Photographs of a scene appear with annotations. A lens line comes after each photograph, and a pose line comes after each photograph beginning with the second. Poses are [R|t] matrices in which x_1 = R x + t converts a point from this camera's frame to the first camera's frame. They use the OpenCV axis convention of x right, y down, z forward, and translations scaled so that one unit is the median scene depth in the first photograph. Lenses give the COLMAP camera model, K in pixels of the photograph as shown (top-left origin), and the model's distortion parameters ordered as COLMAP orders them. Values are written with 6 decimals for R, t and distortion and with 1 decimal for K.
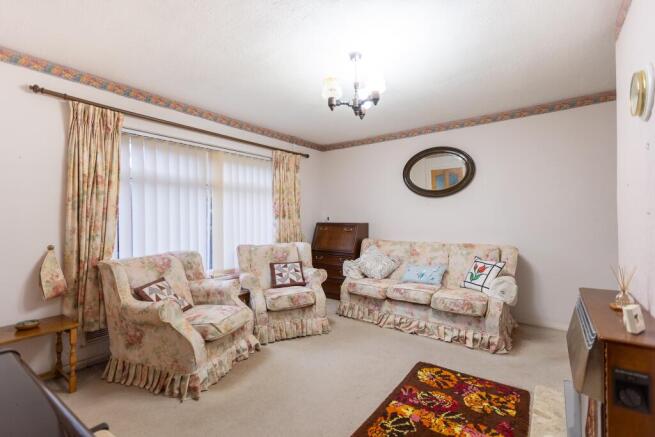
lens RADIAL K [[303.2, 0, 328.3], [0, 303.2, 215.7], [0, 0, 1]] dist [0.001297, 0.000124]
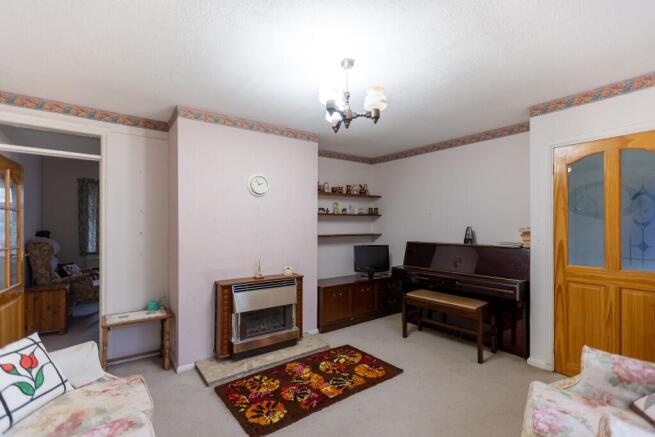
lens RADIAL K [[303.2, 0, 327.3], [0, 303.2, 222.8], [0, 0, 1]] dist [0.001297, 0.000124]
pose [[-0.954716, 0.012161, 0.297268, -0.107141], [0.009107, 0.999891, -0.011656, -0.040101], [-0.297378, -0.008420, -0.954723, 1.803849]]
